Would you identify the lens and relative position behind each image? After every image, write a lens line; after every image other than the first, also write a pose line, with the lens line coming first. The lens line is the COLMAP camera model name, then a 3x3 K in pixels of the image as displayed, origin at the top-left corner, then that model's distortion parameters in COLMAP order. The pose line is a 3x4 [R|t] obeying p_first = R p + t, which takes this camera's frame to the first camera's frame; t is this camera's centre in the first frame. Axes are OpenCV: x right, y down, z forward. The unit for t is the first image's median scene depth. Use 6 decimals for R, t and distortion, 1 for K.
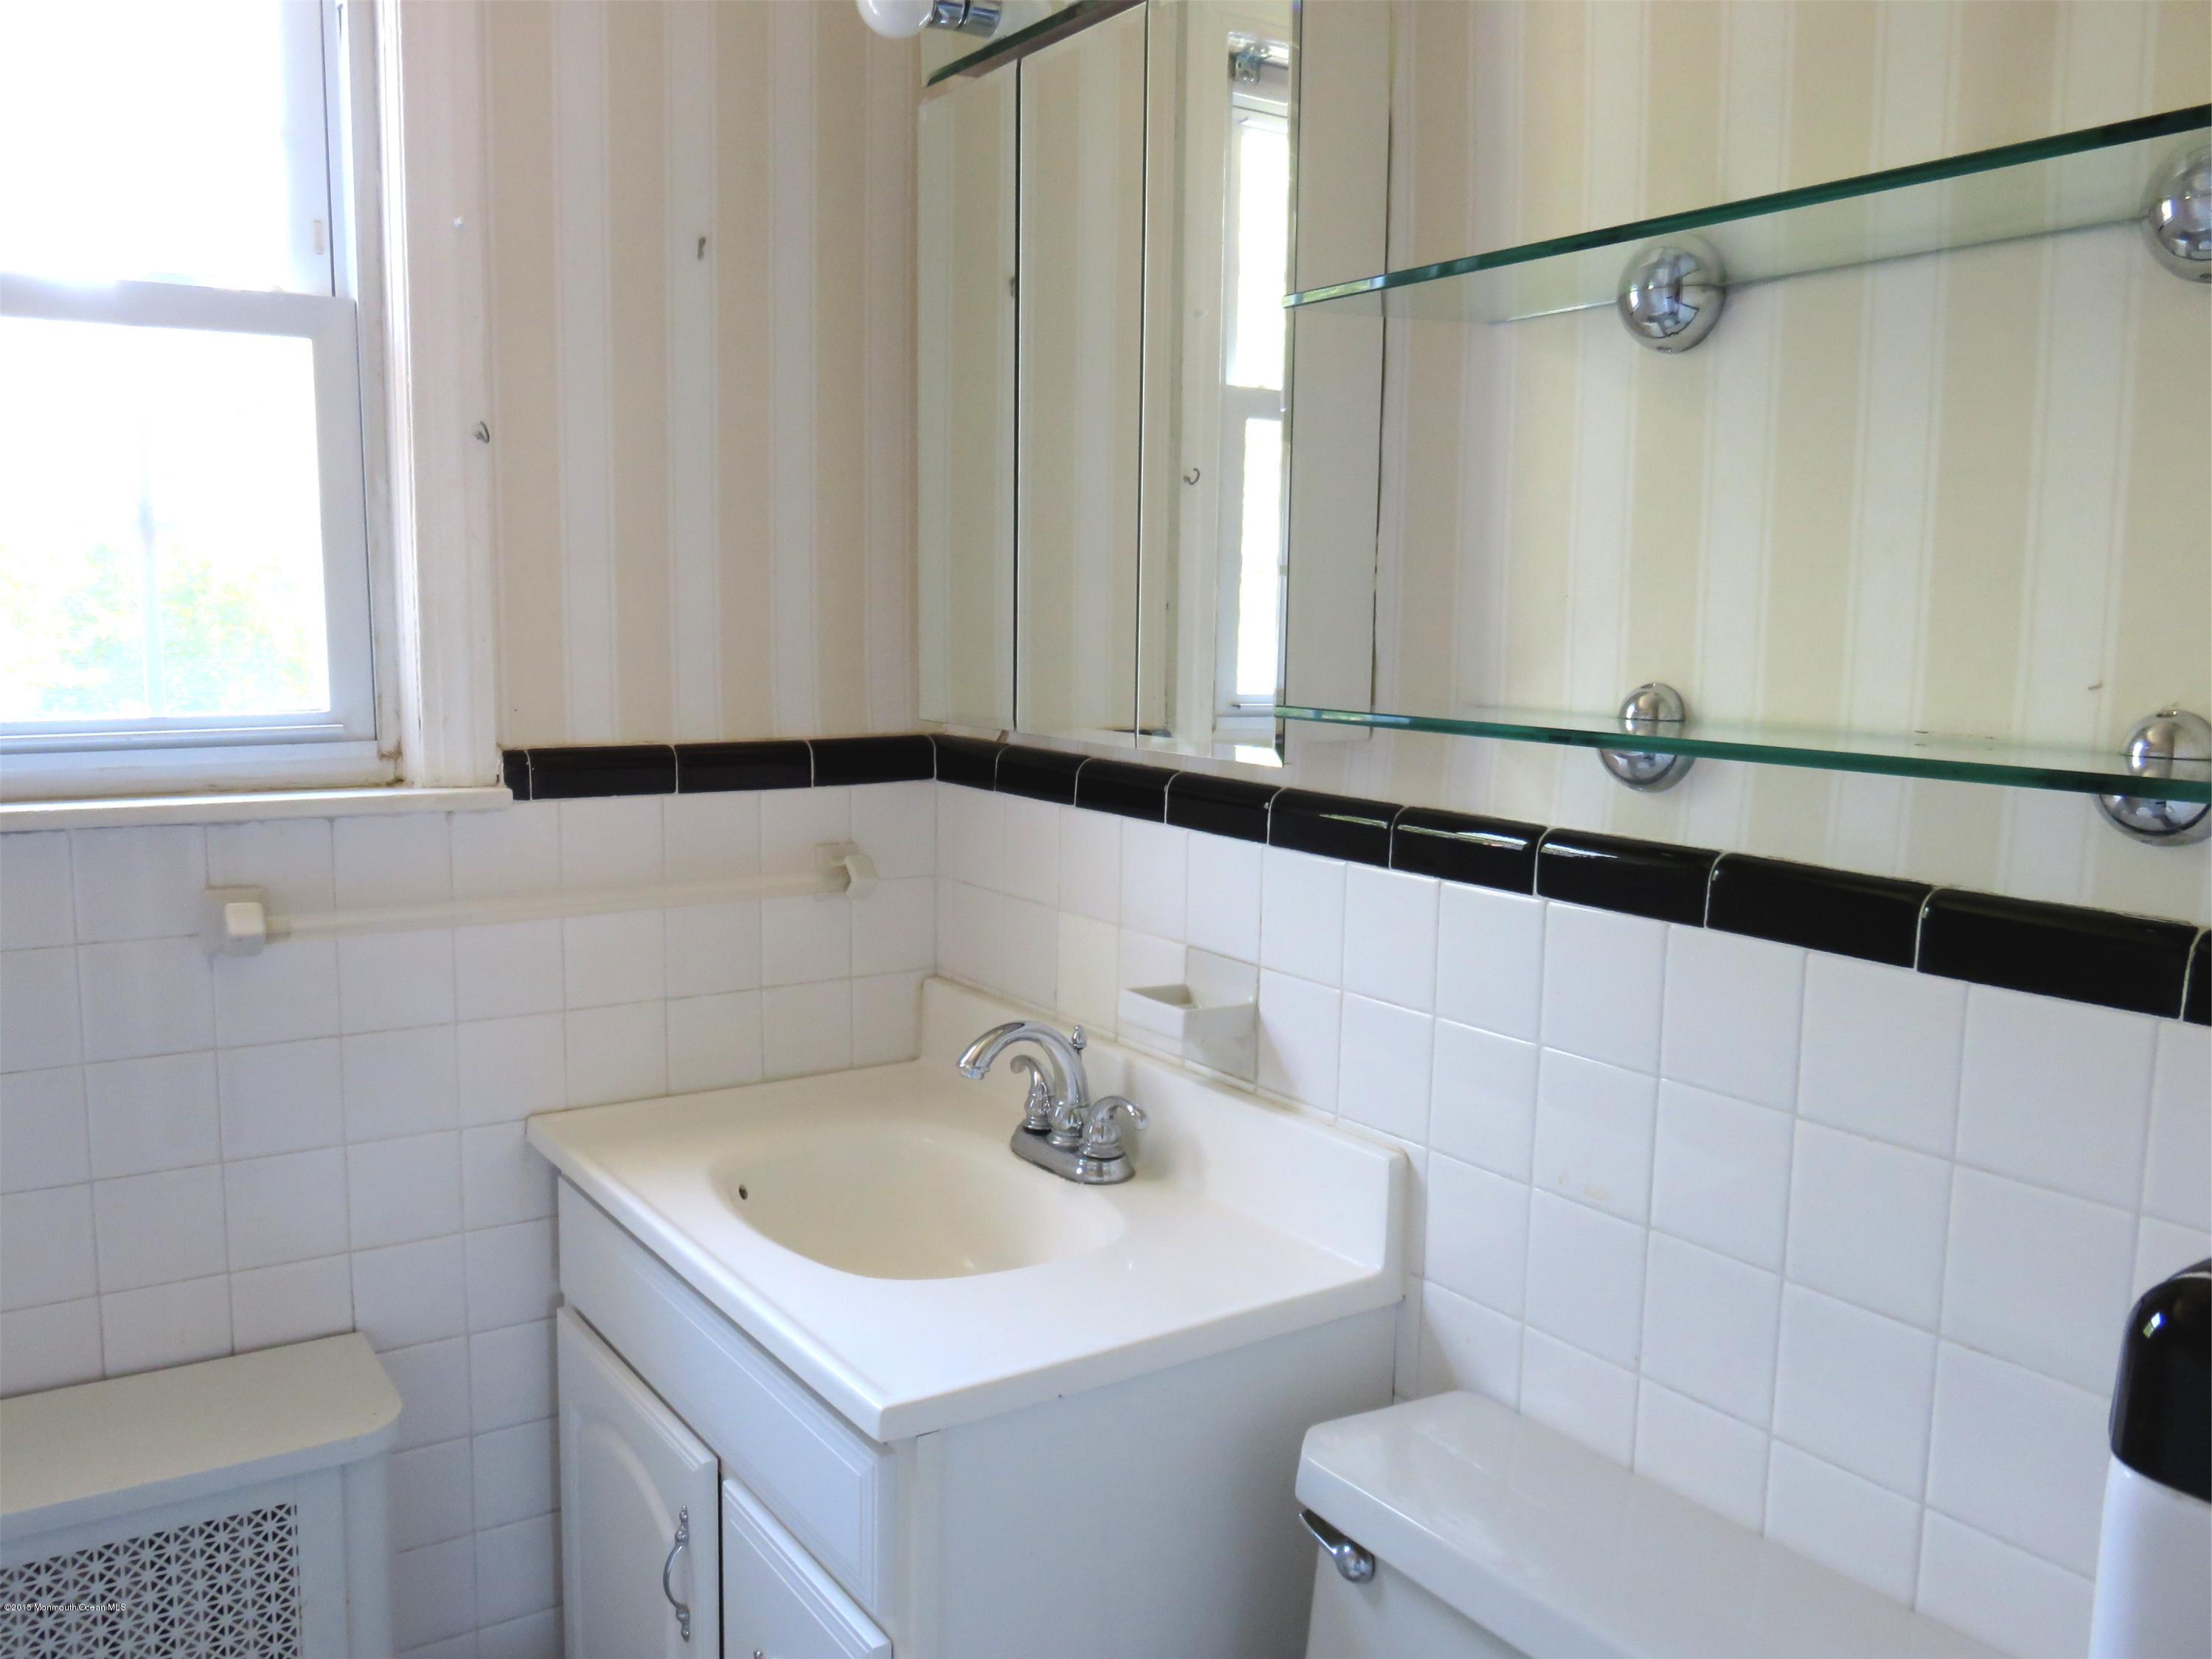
lens RADIAL K [[1794.0, 0, 1116.8], [0, 1794.0, 838.5], [0, 0, 1]] dist [-0.025166, 0.006555]
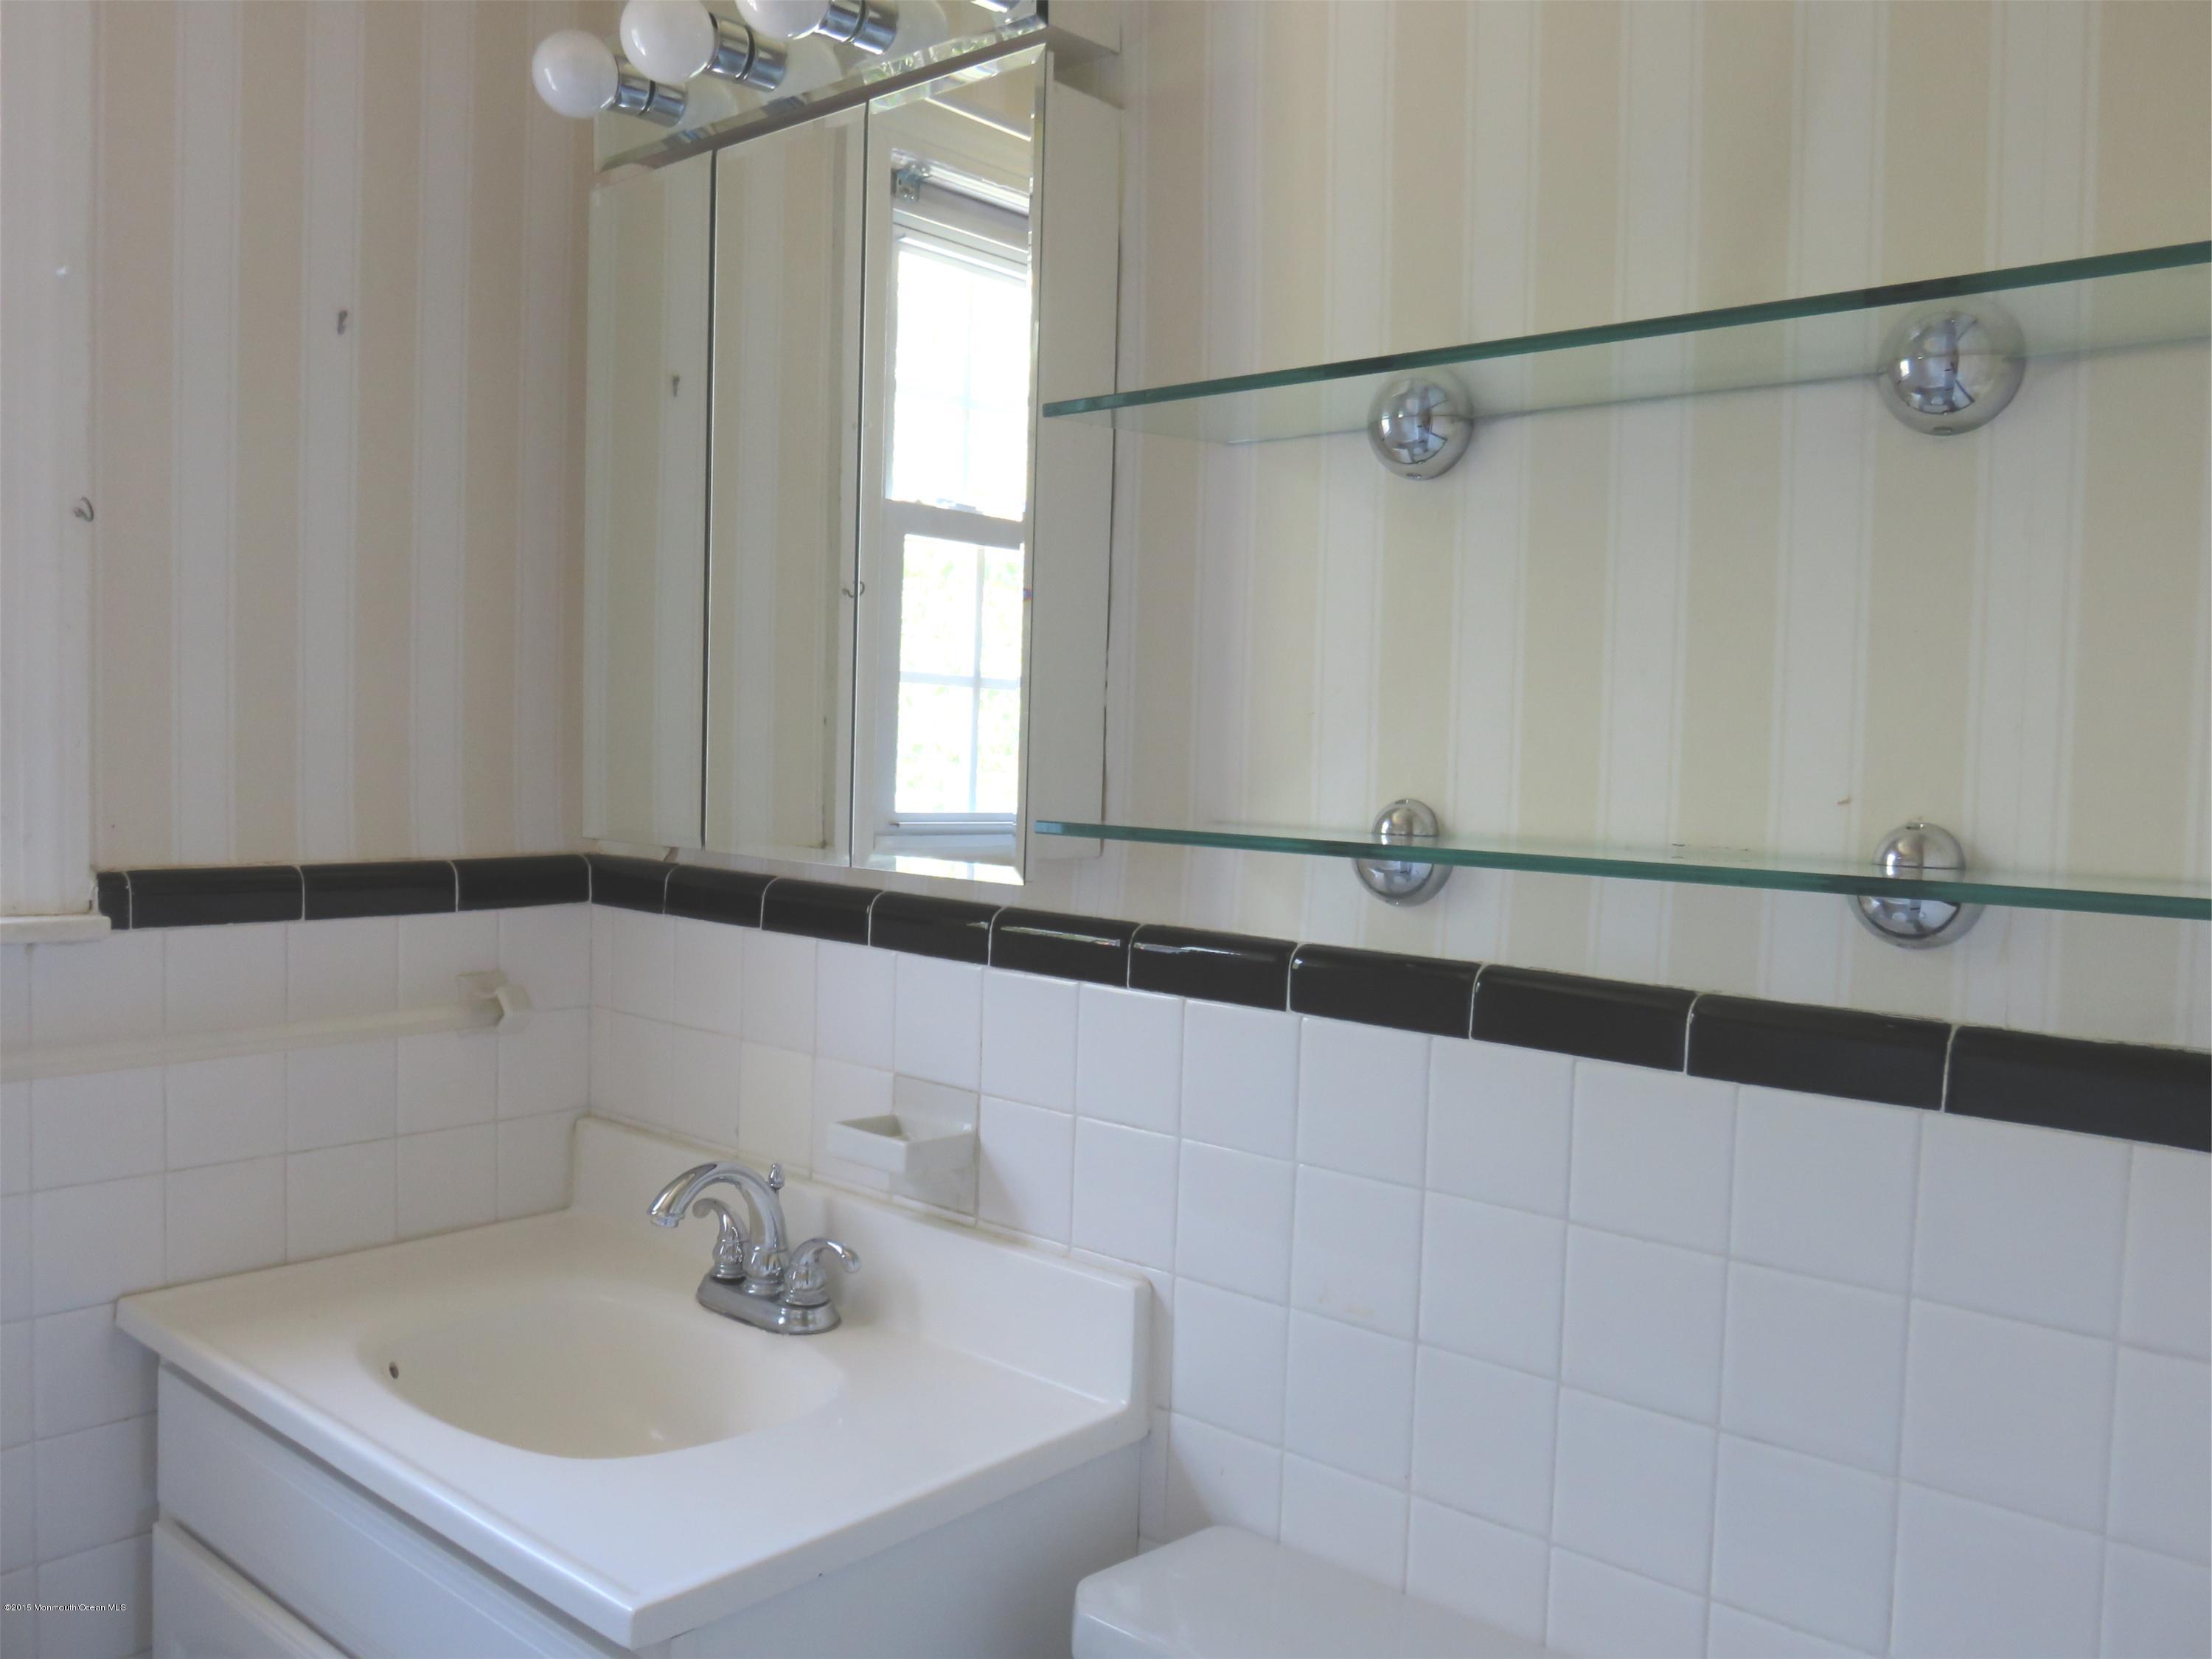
lens RADIAL K [[1794.0, 0, 1116.8], [0, 1794.0, 838.5], [0, 0, 1]] dist [-0.025166, 0.006555]
pose [[0.968076, -0.000370, 0.250657, -0.089629], [0.017549, 0.997645, -0.066303, 0.000341], [-0.250042, 0.068585, 0.965803, 0.045071]]
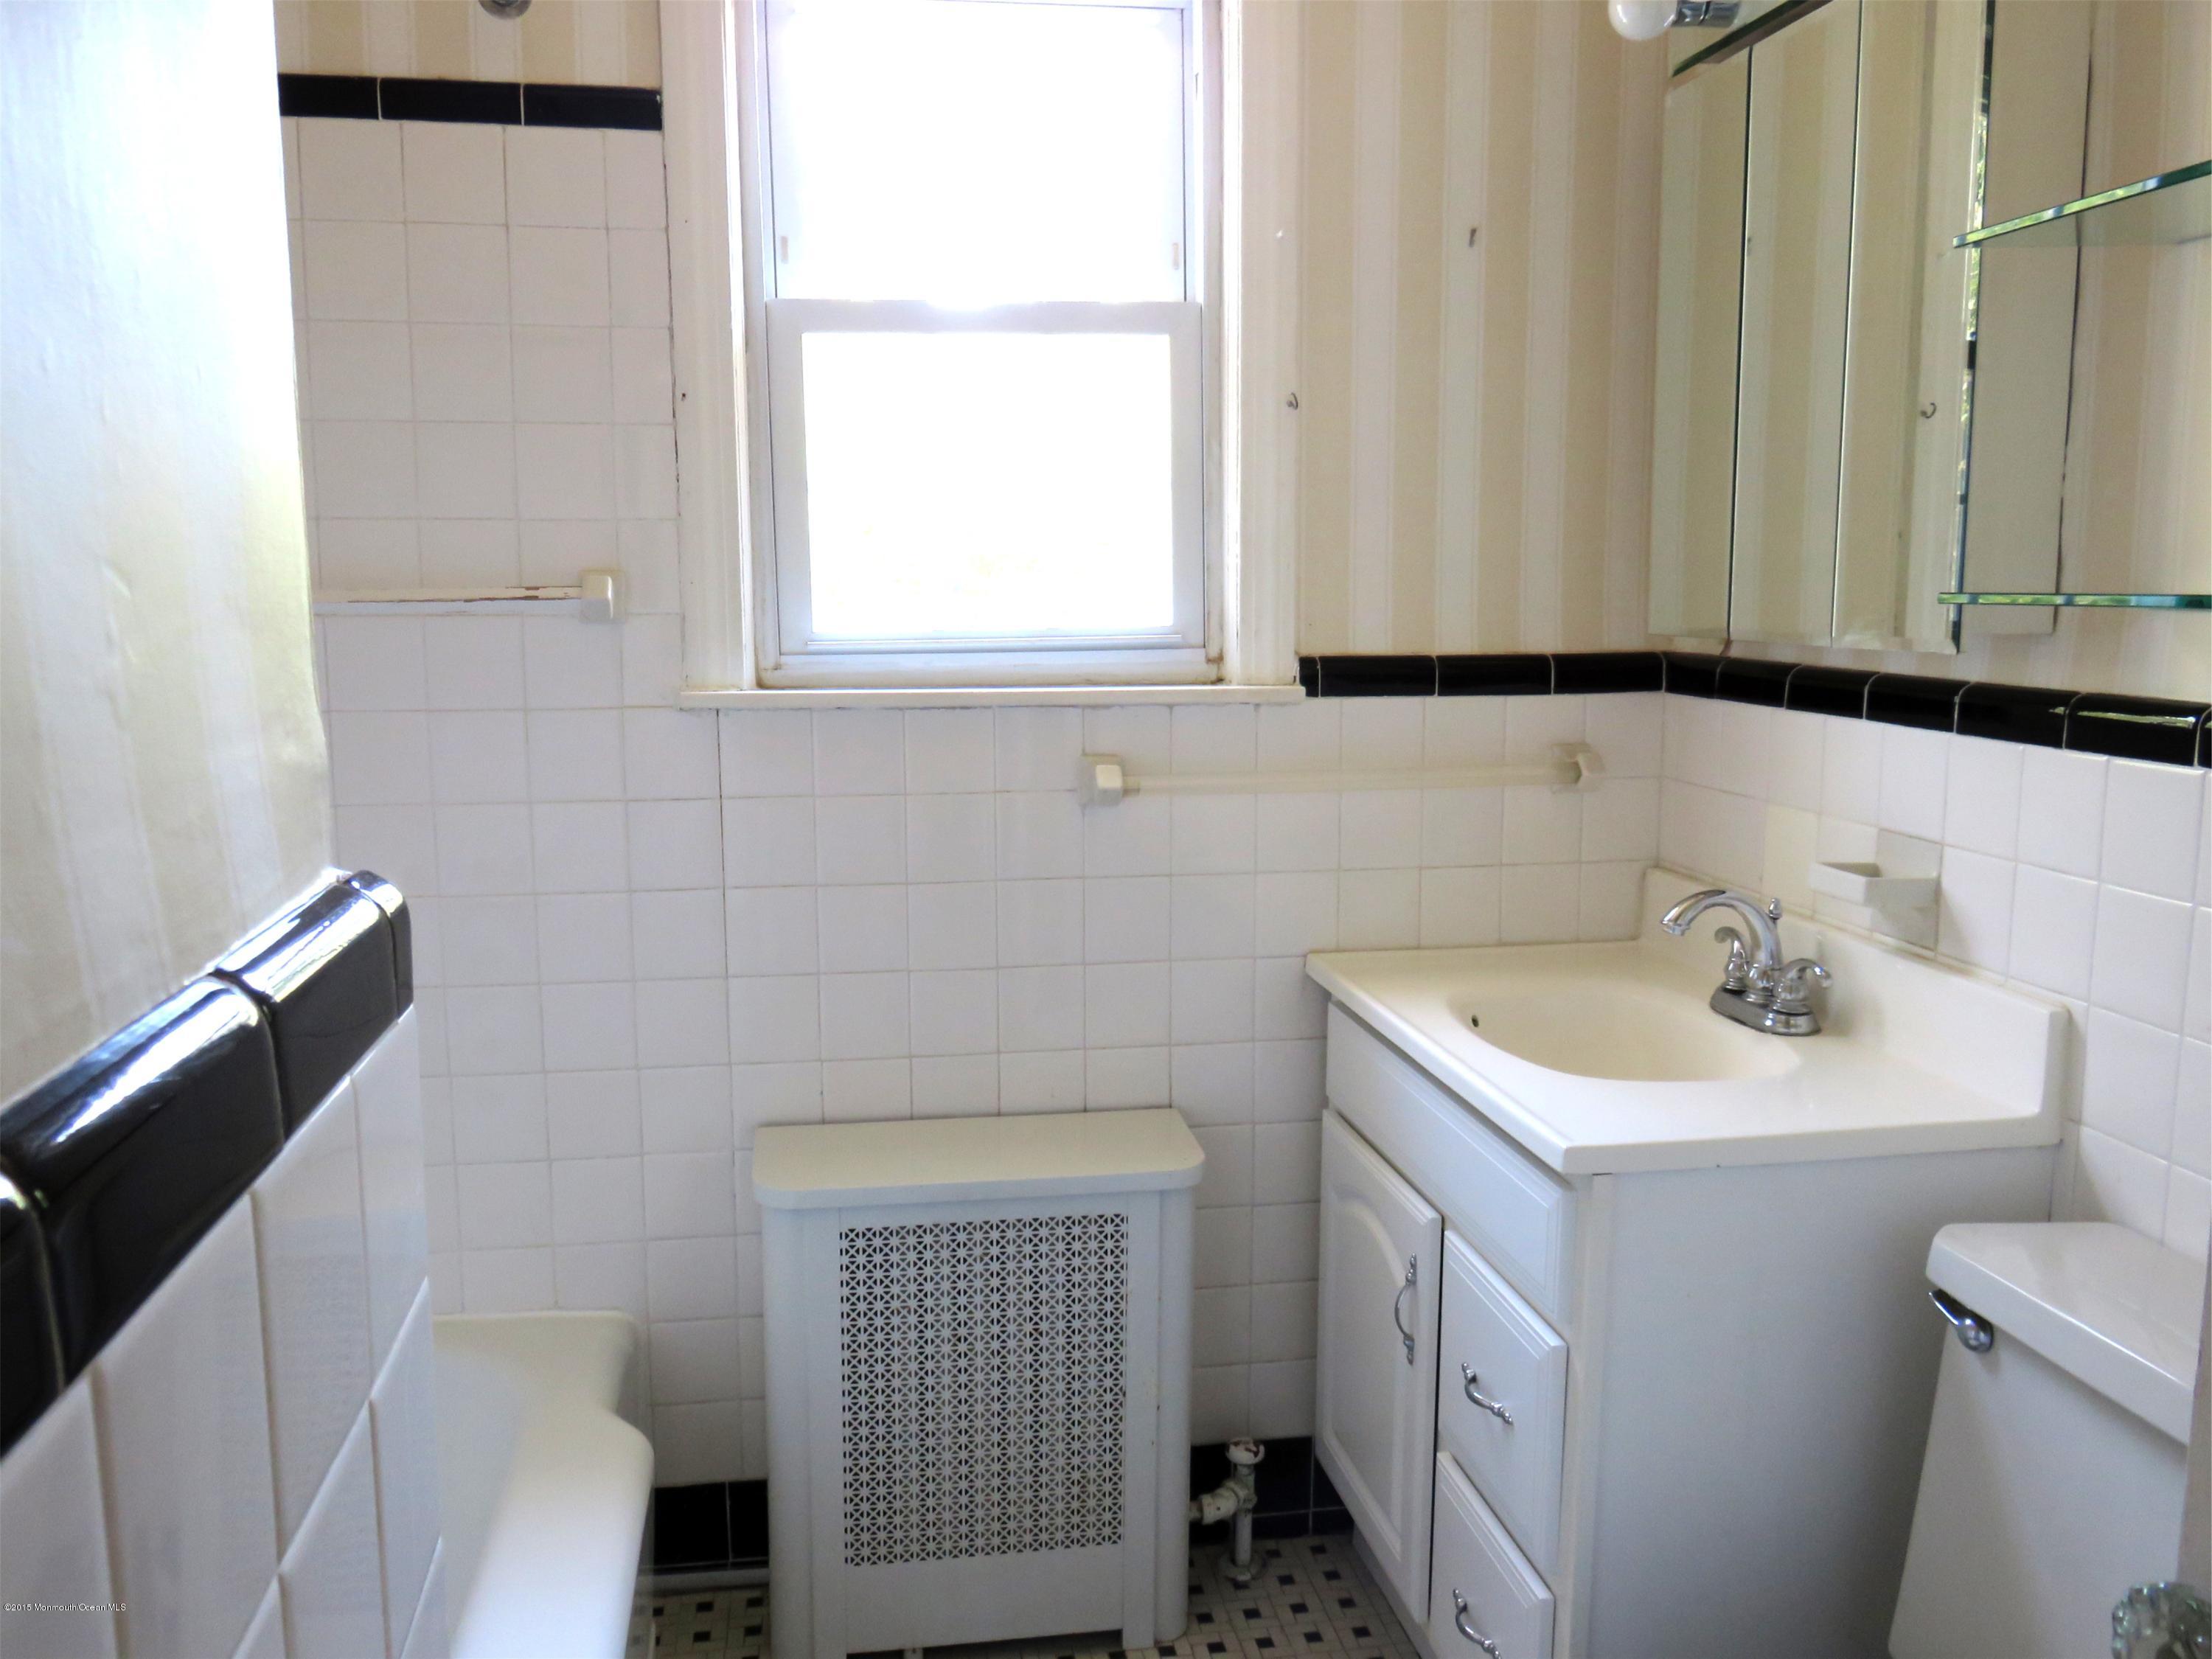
lens RADIAL K [[1794.0, 0, 1116.8], [0, 1794.0, 838.5], [0, 0, 1]] dist [-0.025166, 0.006555]
pose [[0.909321, 0.040875, -0.414083, 0.071420], [-0.036326, 0.999162, 0.018859, 0.065128], [0.414507, -0.002107, 0.910044, -0.212841]]
